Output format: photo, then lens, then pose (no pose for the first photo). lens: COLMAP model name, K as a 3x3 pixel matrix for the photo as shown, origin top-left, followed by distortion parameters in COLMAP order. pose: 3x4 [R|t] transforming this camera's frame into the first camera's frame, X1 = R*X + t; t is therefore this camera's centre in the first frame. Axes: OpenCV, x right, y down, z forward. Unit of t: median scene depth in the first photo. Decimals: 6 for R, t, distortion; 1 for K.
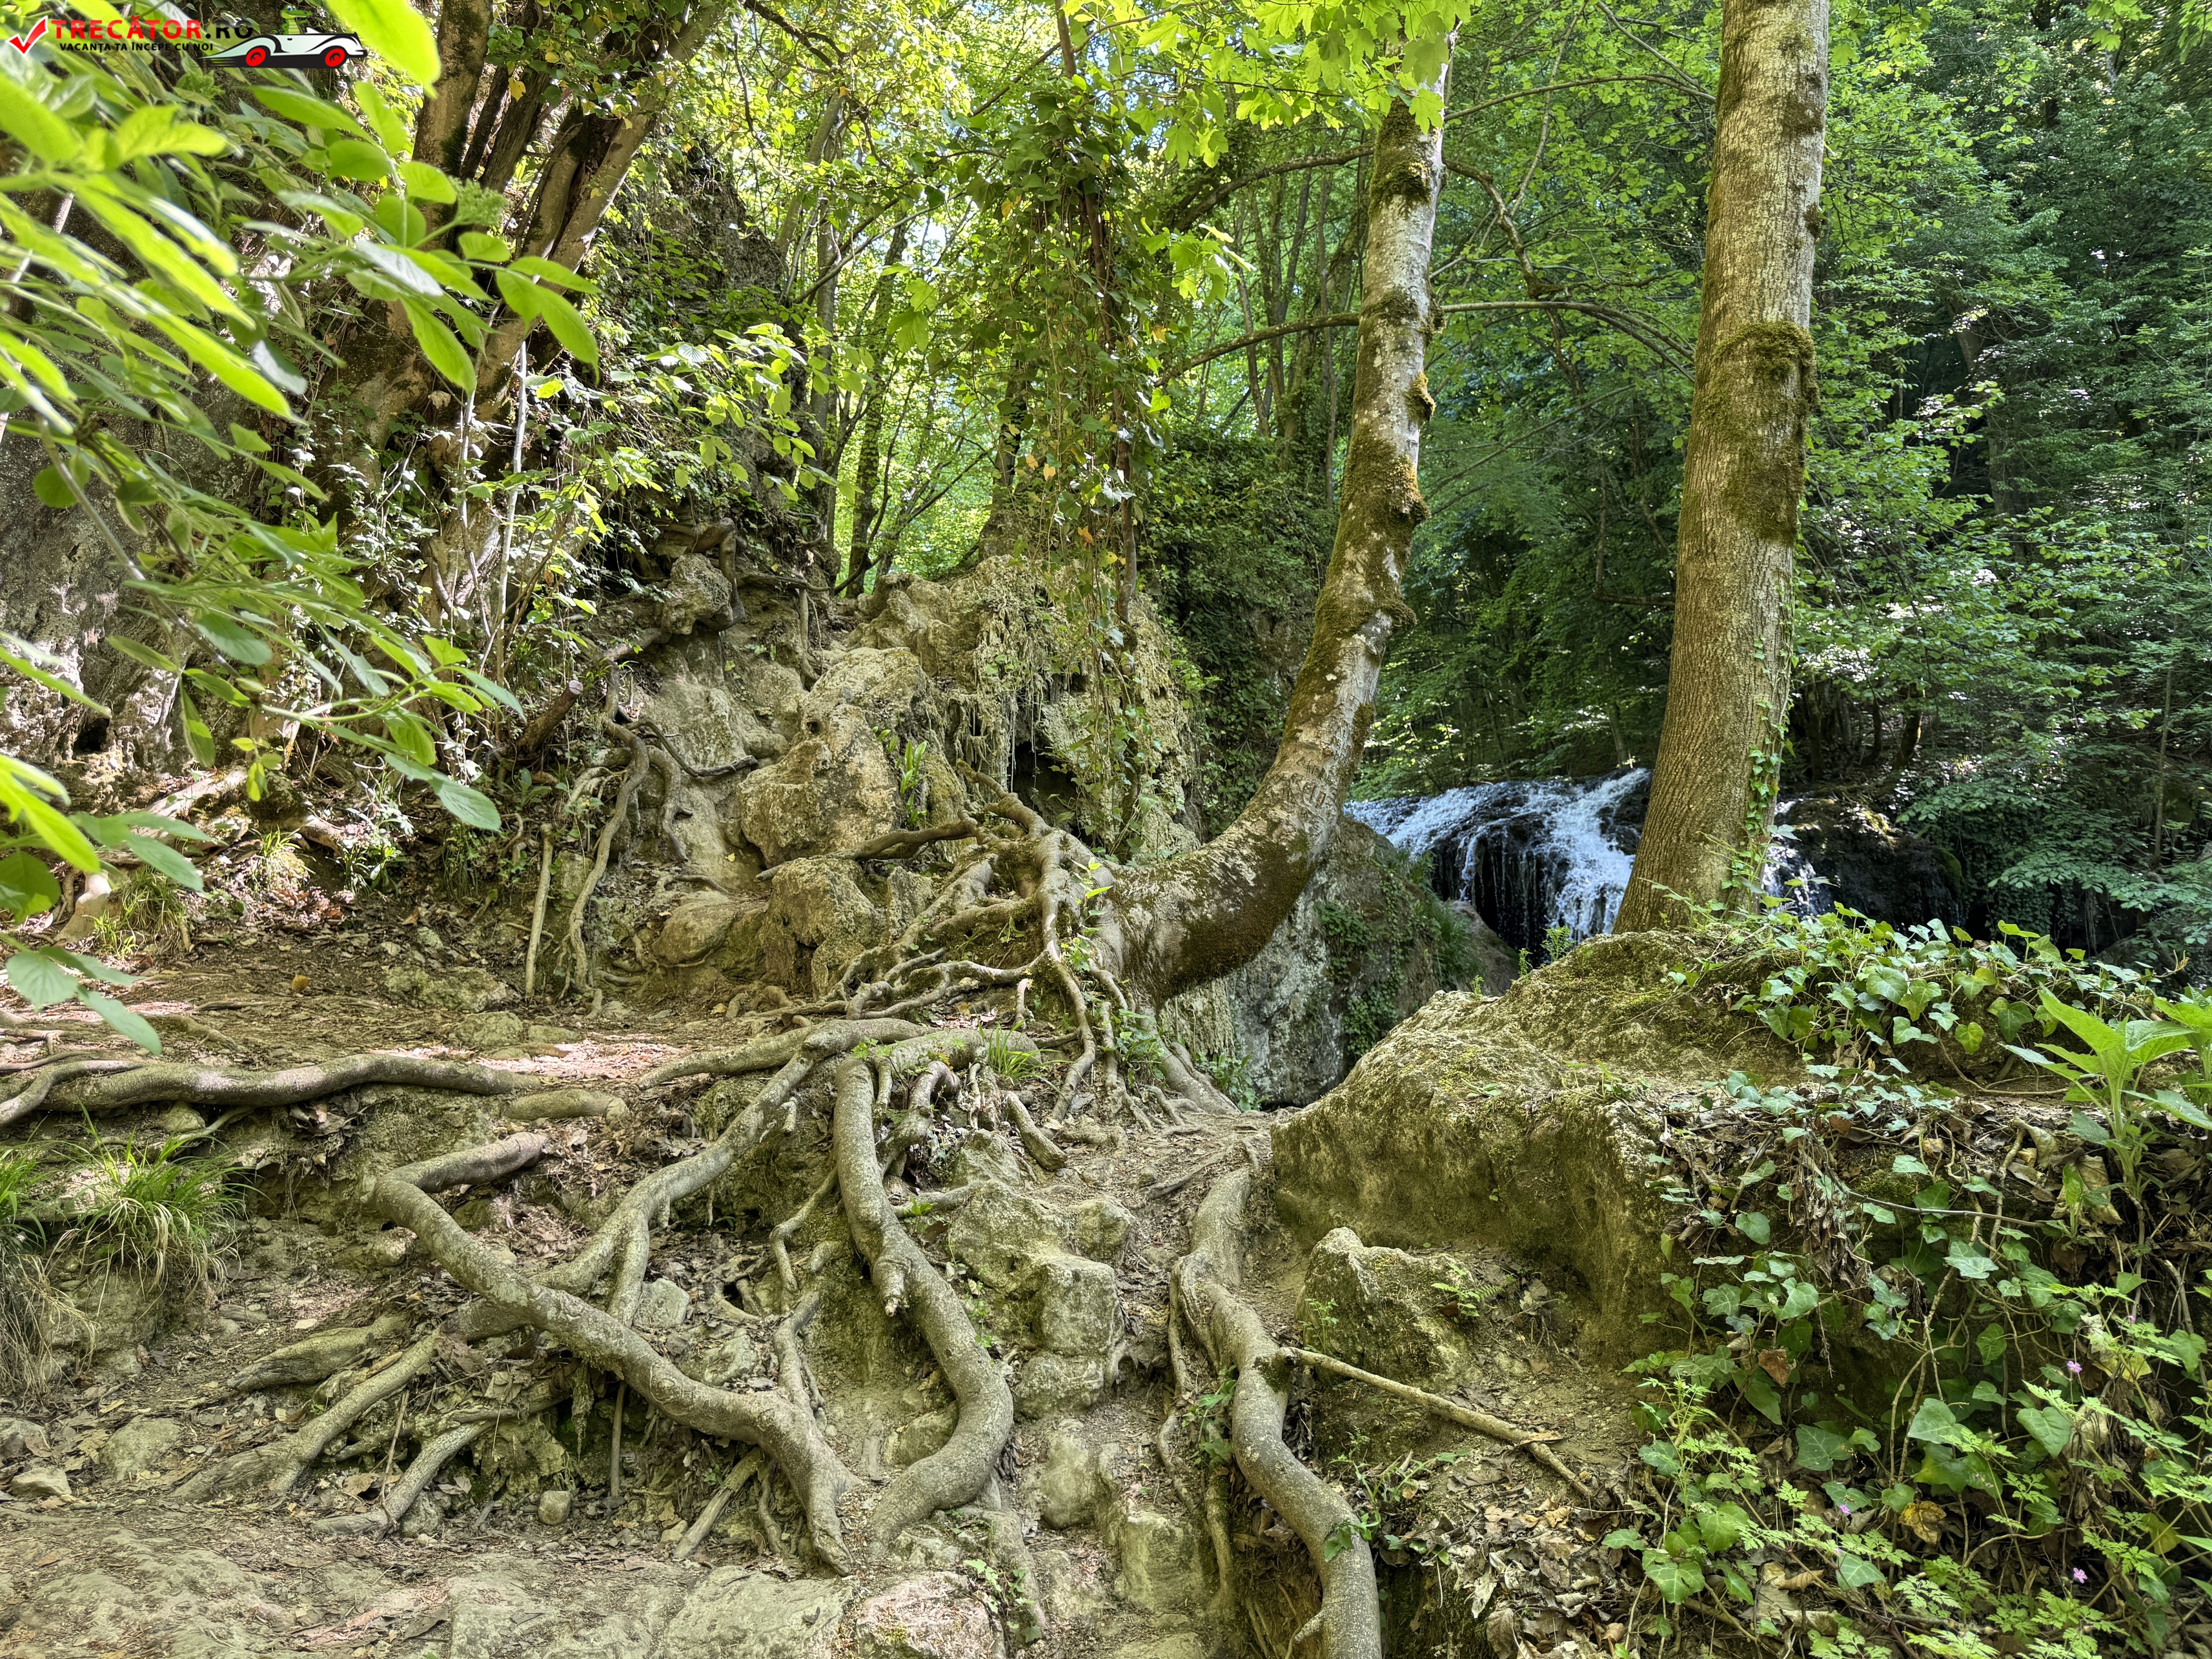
lens RADIAL K [[1553.0, 0, 1108.8], [0, 1553.0, 833.7], [0, 0, 1]] dist [0.082460, -0.110007]
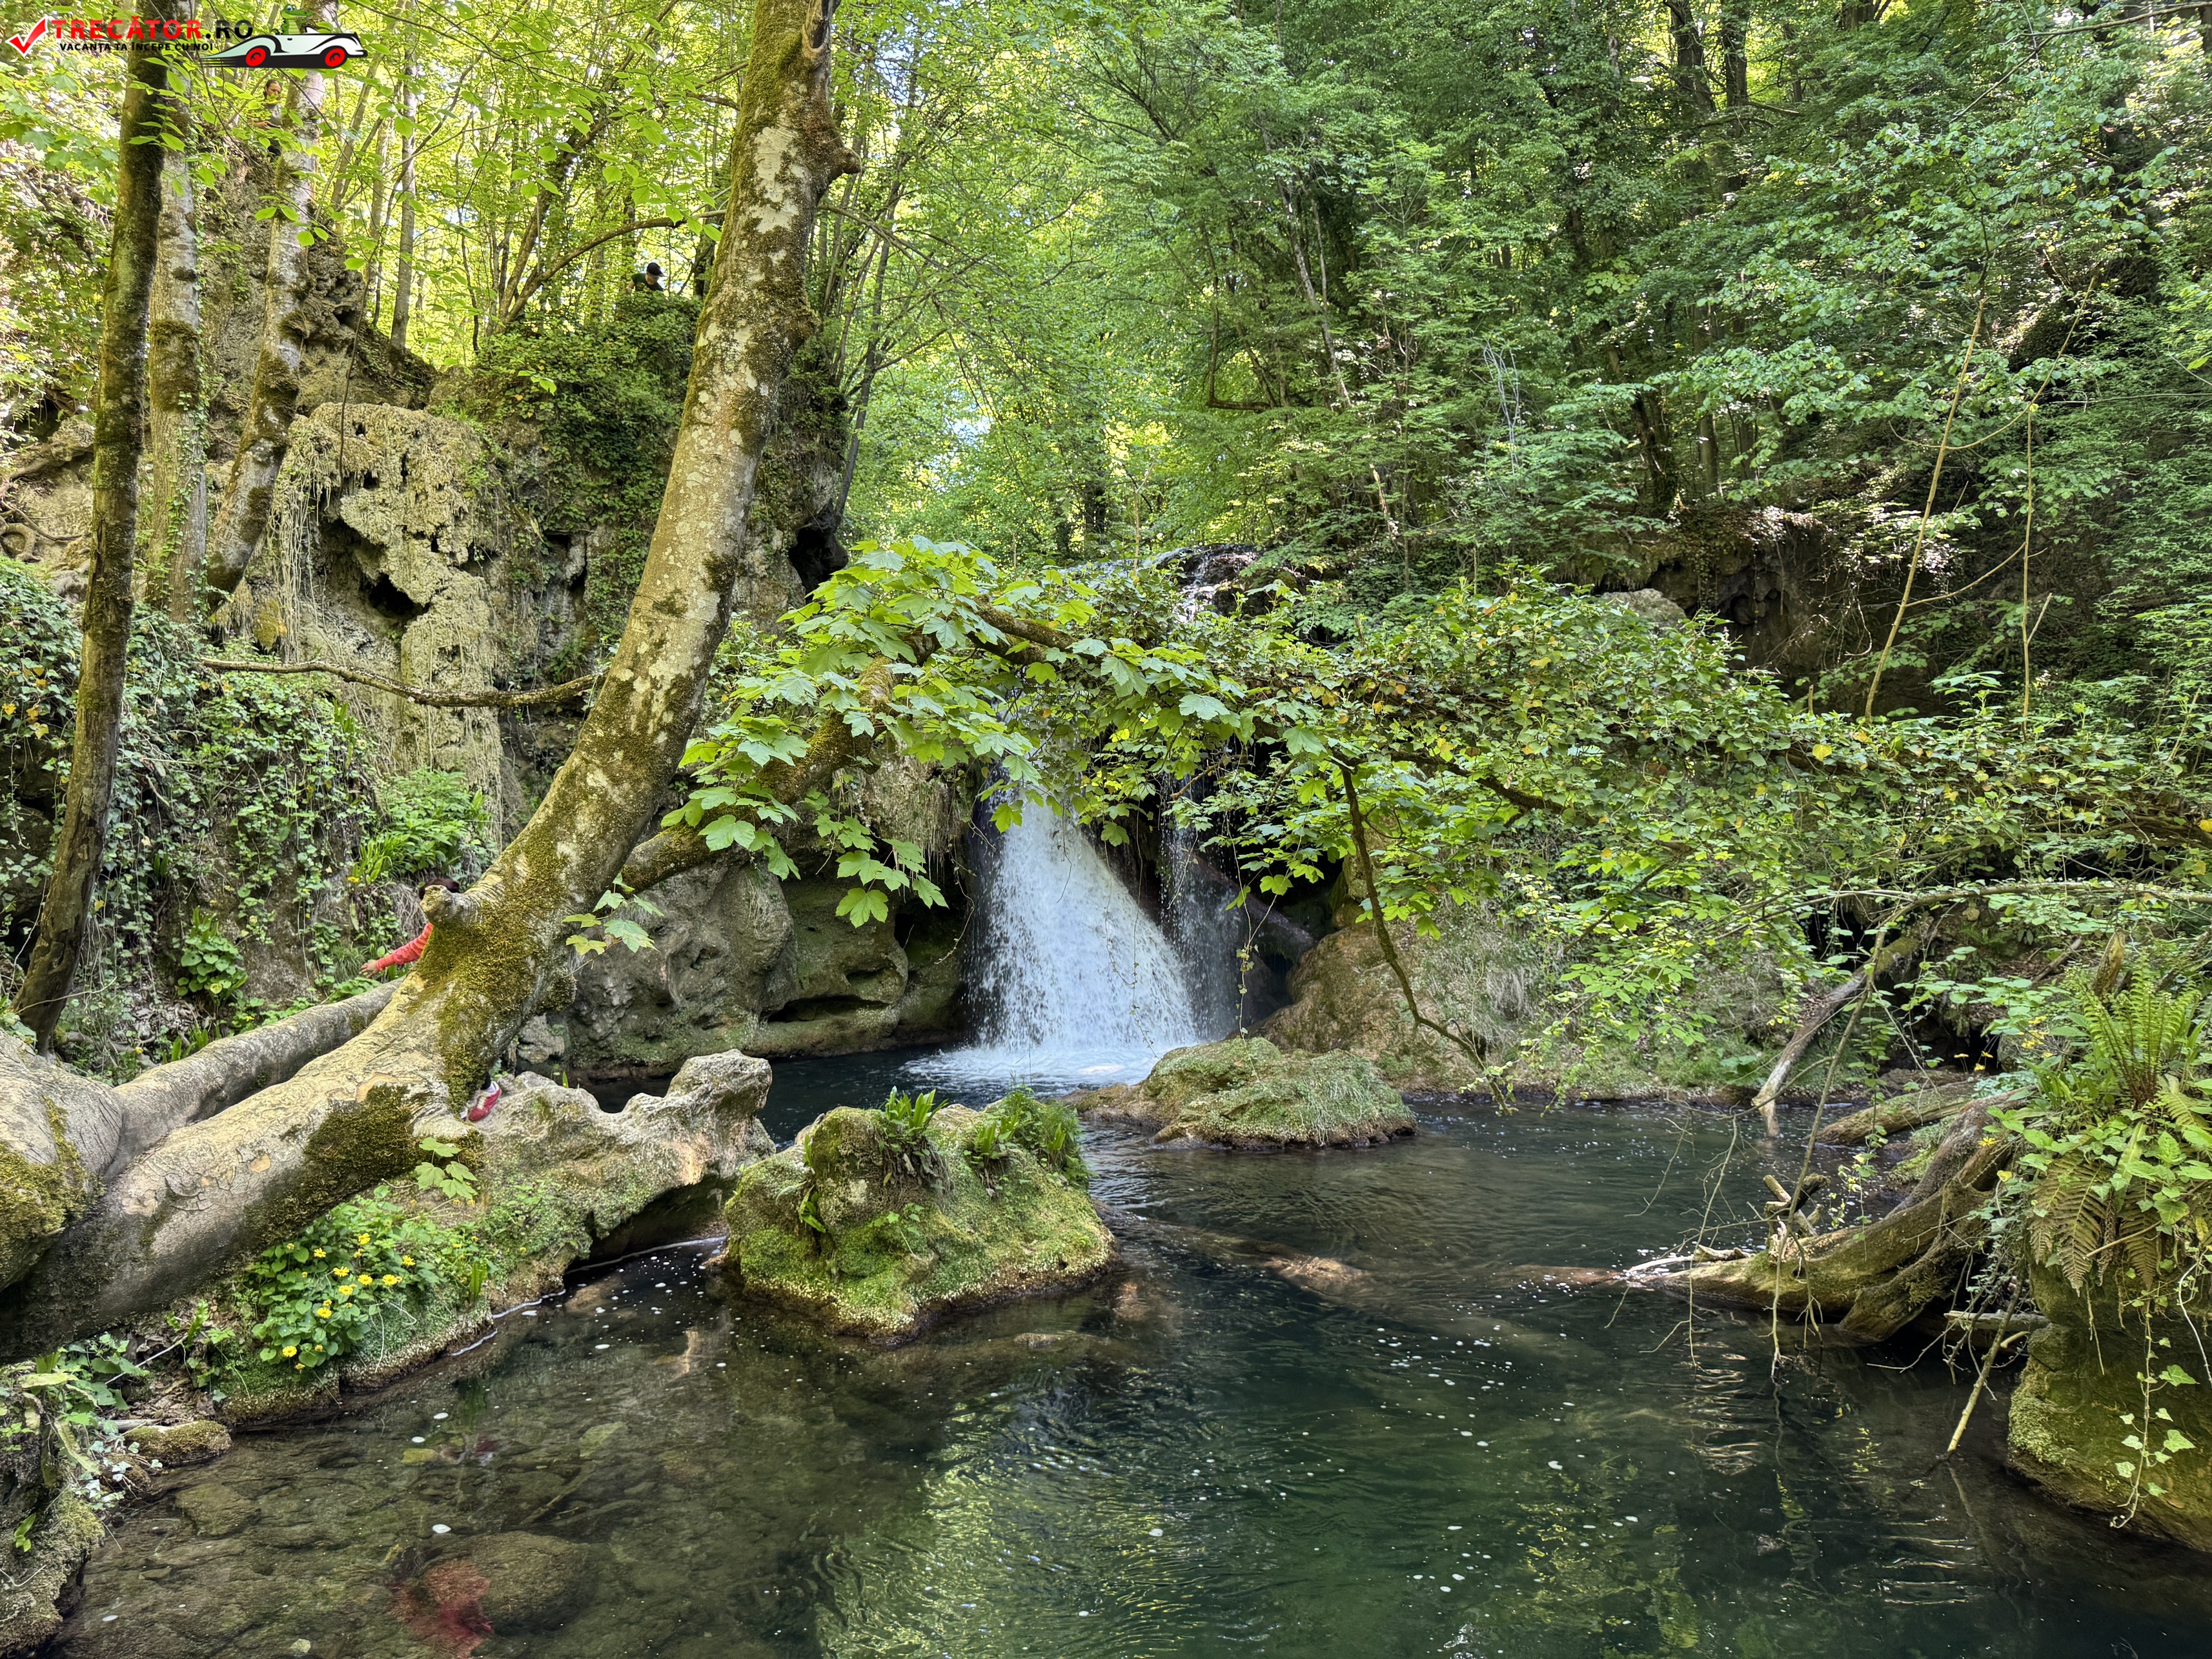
lens RADIAL K [[1553.0, 0, 1098.5], [0, 1553.0, 830.1], [0, 0, 1]] dist [0.082460, -0.110007]
pose [[0.992693, -0.003419, -0.120621, 1.048519], [0.017189, 0.993412, 0.113300, 0.100976], [0.119439, -0.114545, 0.986212, -0.636970]]
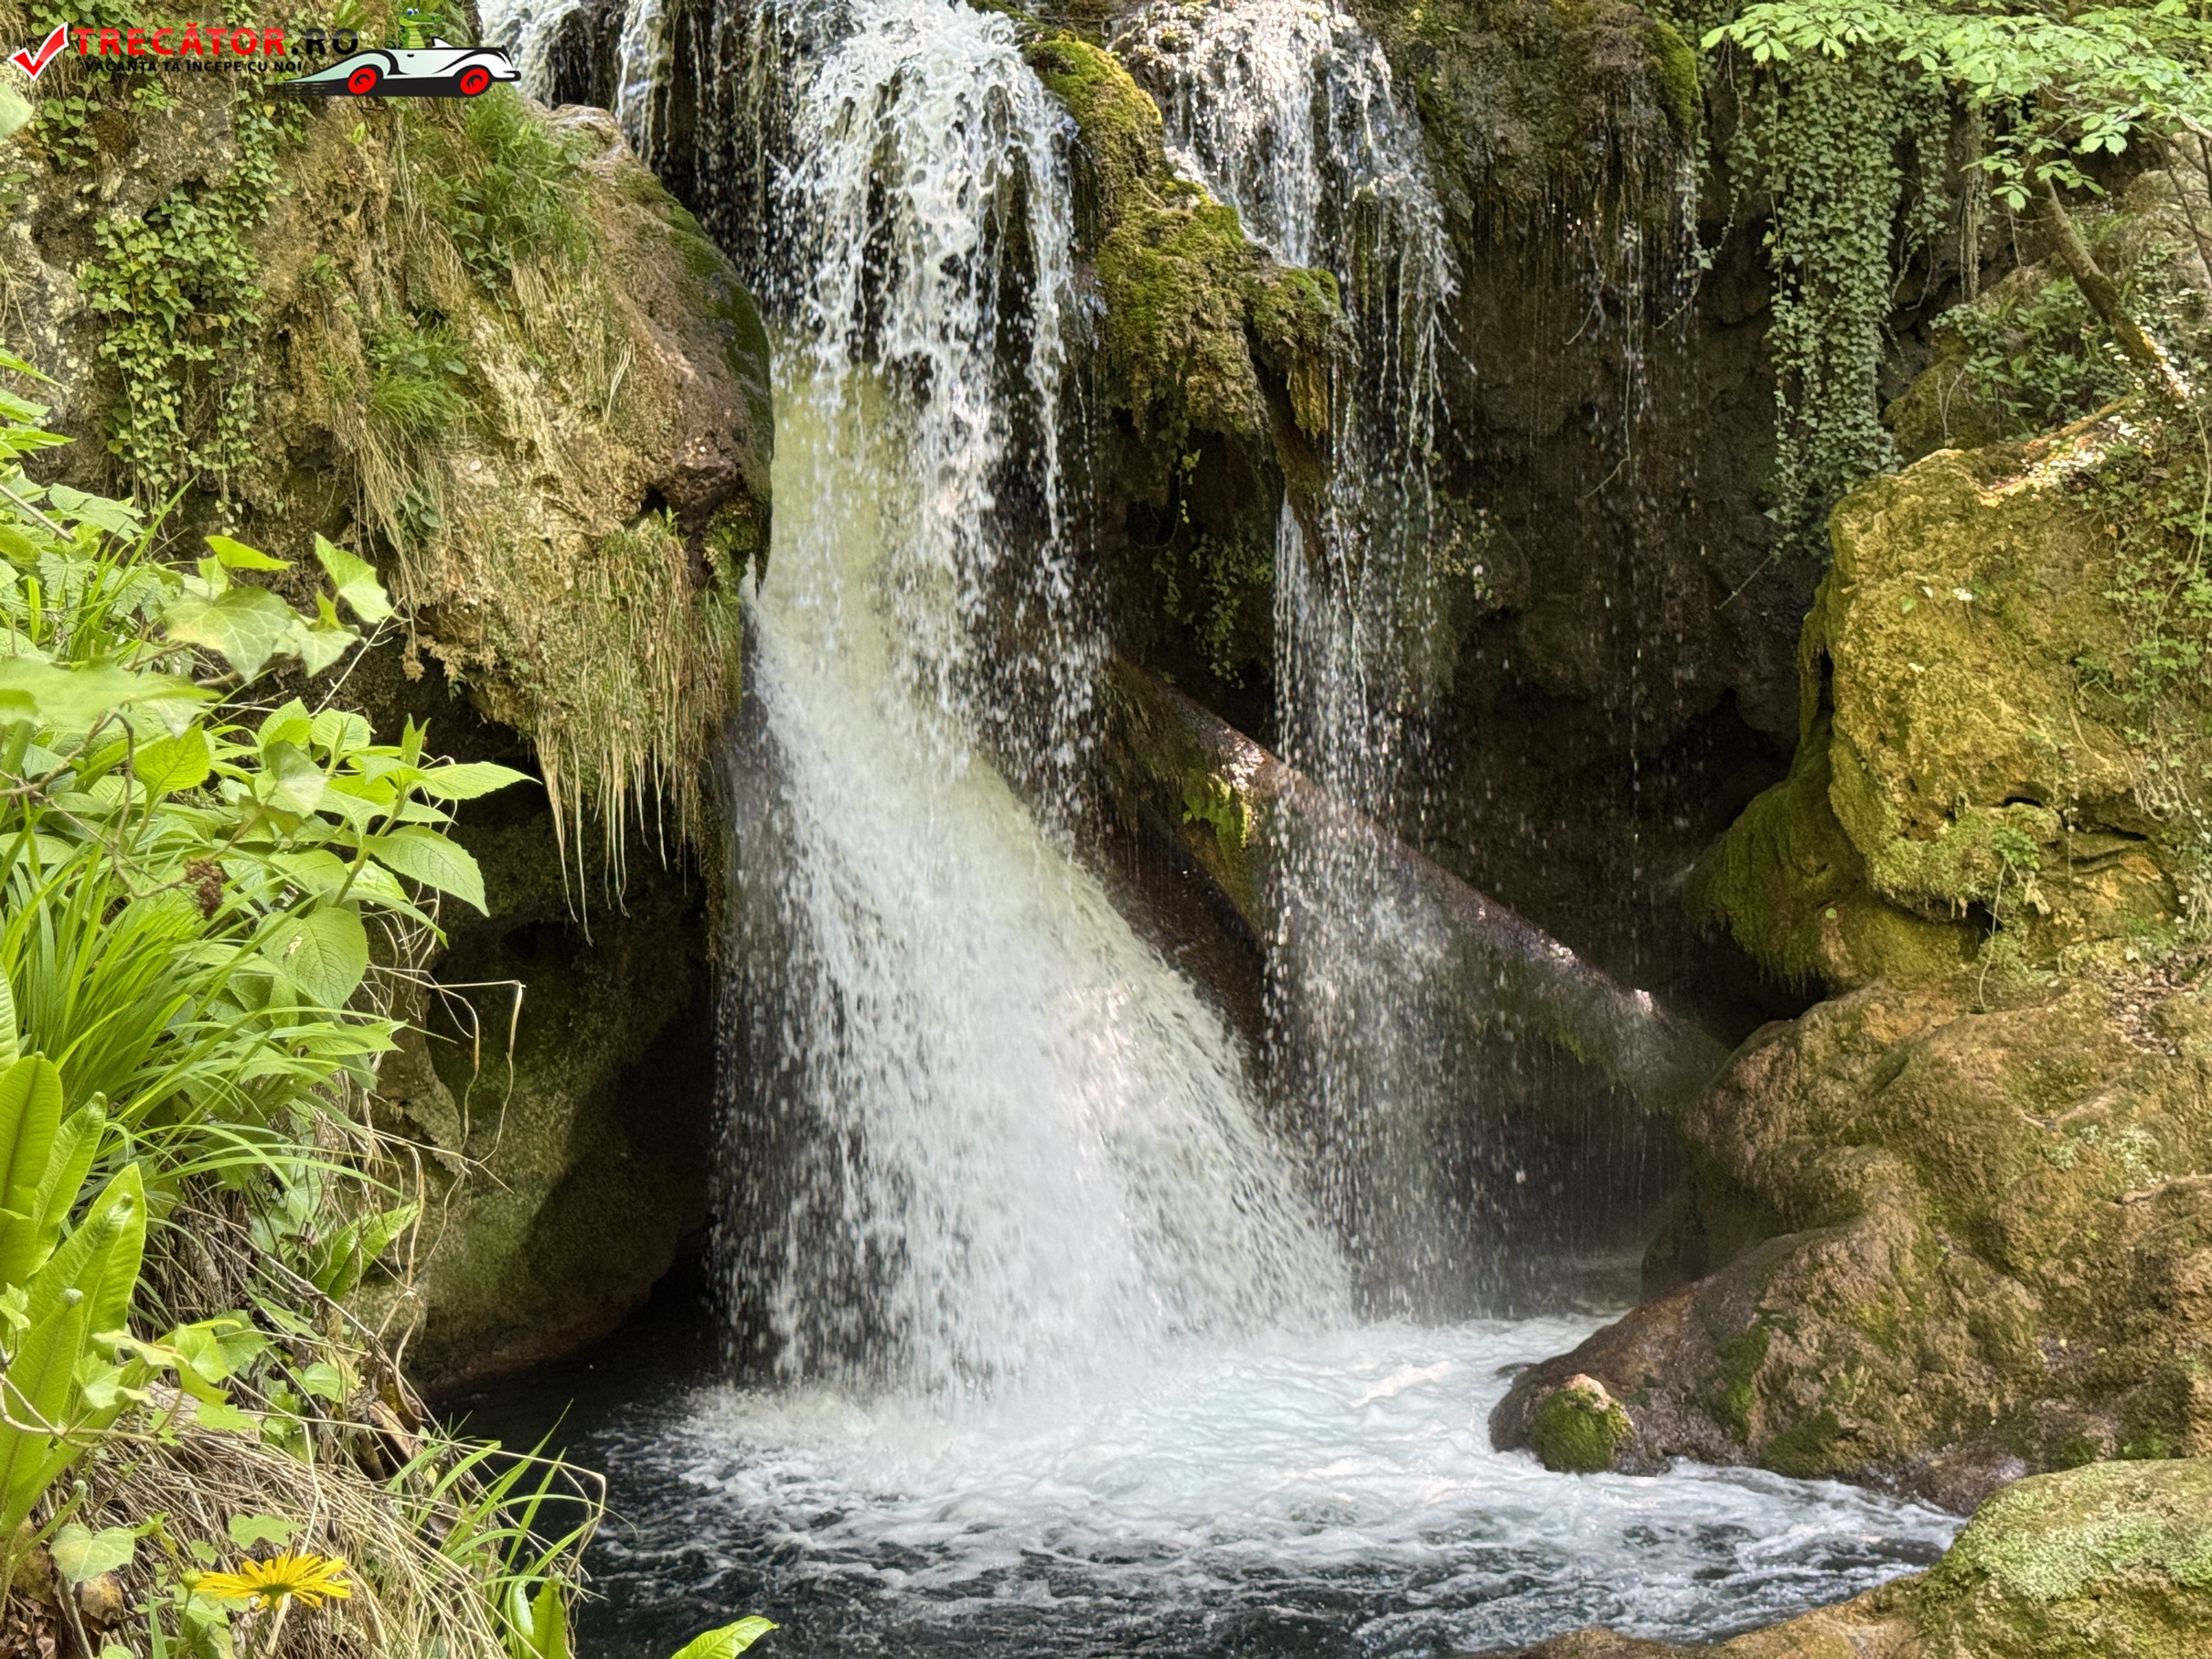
lens RADIAL K [[3104.5, 0, 1092.2], [0, 3104.5, 834.7], [0, 0, 1]] dist [0.072773, 0.000000]
pose [[0.970236, -0.013250, 0.241797, 0.326040], [-0.027887, 0.985746, 0.165916, 0.195227], [-0.240548, -0.167721, 0.956037, 0.324975]]
